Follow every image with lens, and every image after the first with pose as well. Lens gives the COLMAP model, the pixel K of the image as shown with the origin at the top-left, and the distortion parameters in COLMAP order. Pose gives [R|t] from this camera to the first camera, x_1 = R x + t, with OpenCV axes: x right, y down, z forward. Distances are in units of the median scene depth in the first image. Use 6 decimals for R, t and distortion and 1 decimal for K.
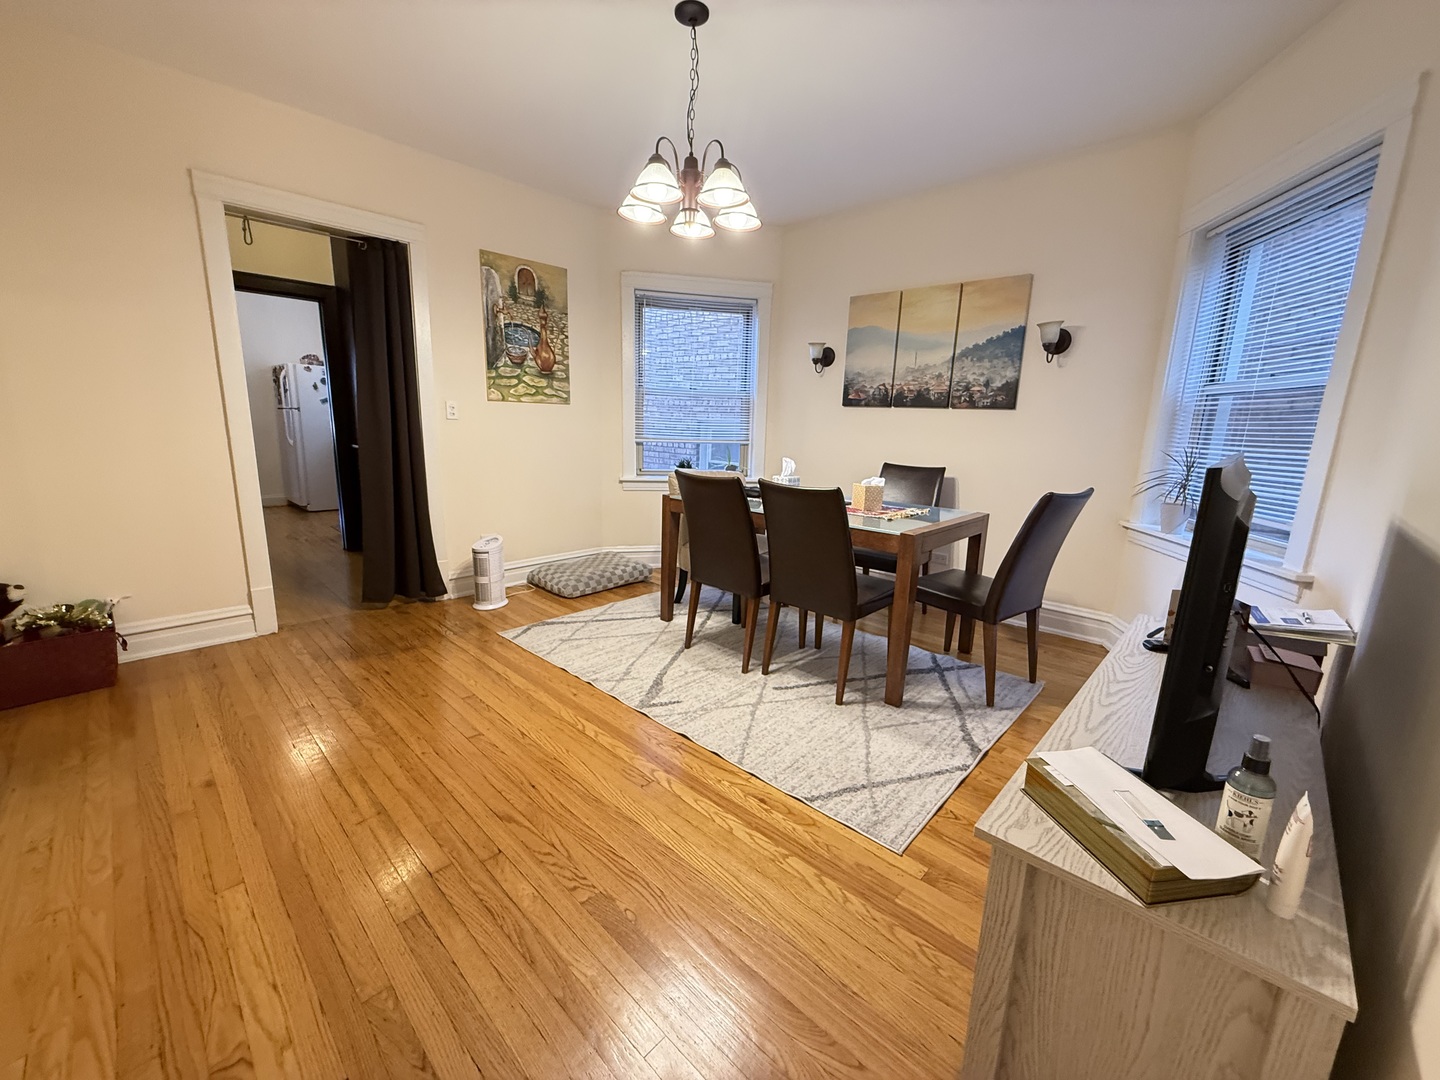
lens RADIAL K [[575.3, 0, 716.8], [0, 575.3, 539.6], [0, 0, 1]] dist [0.000675, -0.000951]
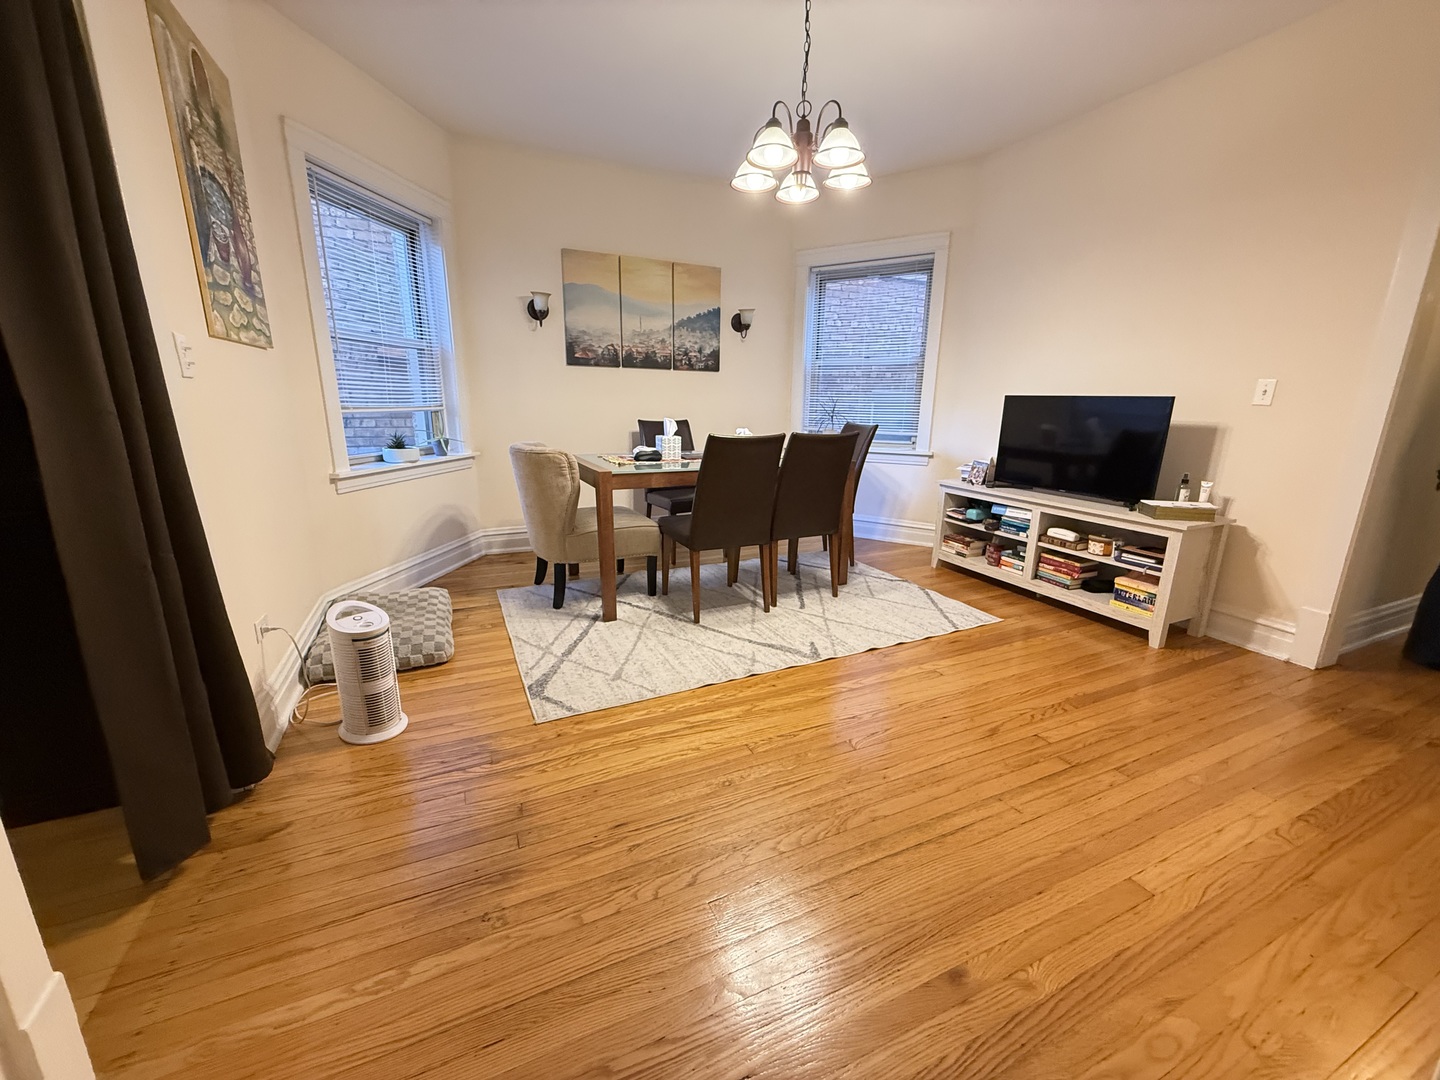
lens RADIAL K [[575.3, 0, 718.7], [0, 575.3, 540.5], [0, 0, 1]] dist [0.000675, -0.000951]
pose [[0.370007, -0.249110, 0.895008, -0.716887], [0.186471, 0.963688, 0.191137, -0.099351], [-0.910123, 0.096171, 0.403023, 0.474997]]
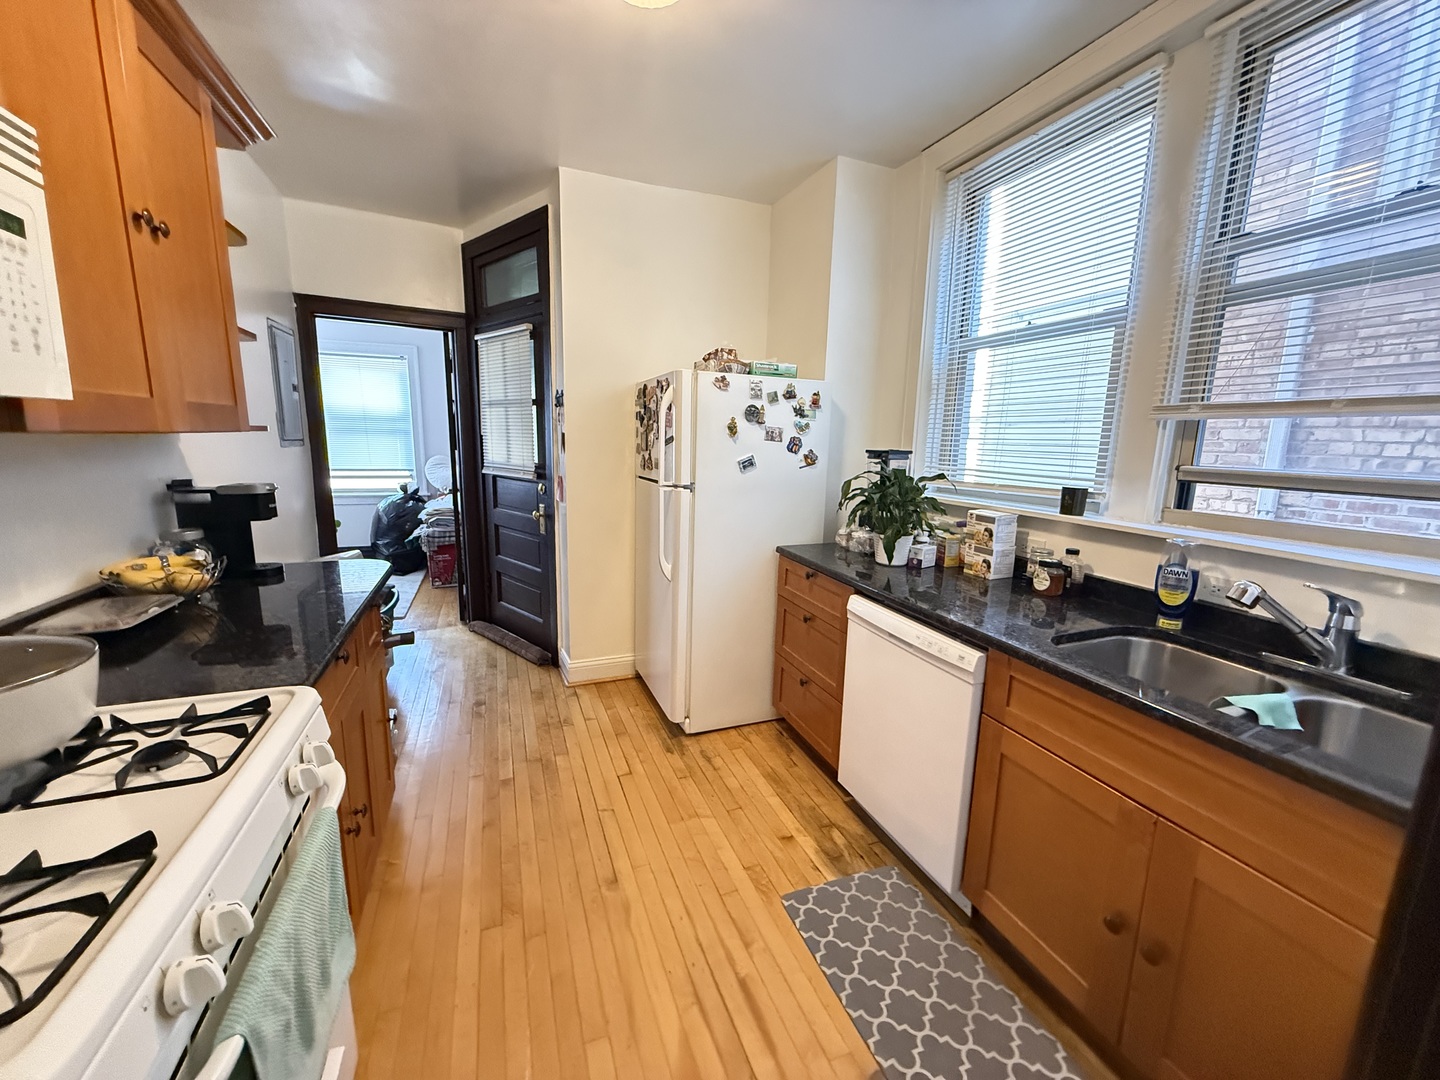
lens RADIAL K [[575.3, 0, 718.2], [0, 575.3, 539.1], [0, 0, 1]] dist [0.000675, -0.000951]
pose [[0.905323, 0.064938, -0.419731, -0.975565], [-0.082296, 0.996334, -0.023359, -0.329224], [0.416675, 0.055690, 0.907348, 1.174425]]
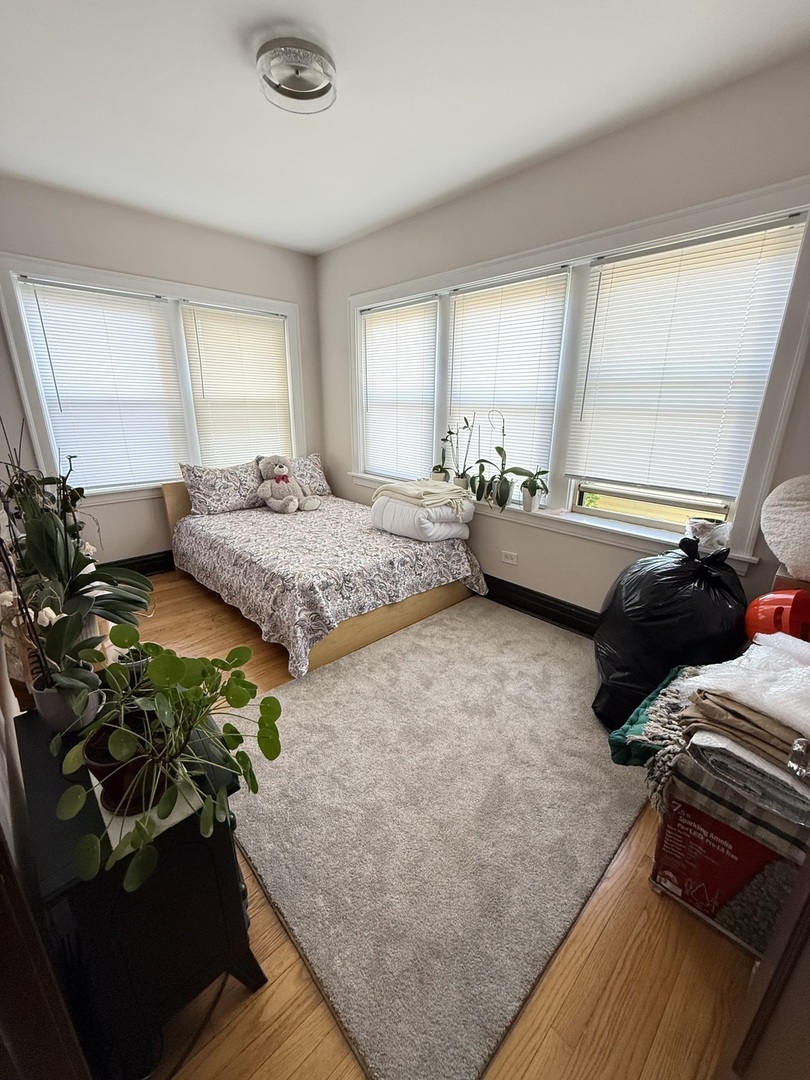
lens RADIAL K [[431.4, 0, 406.1], [0, 431.4, 541.6], [0, 0, 1]] dist [0.000675, -0.000951]
pose [[-0.047693, 0.278407, -0.959278, -1.964076], [-0.212909, 0.935467, 0.282082, -0.518930], [0.975907, 0.217692, 0.014660, 1.933581]]
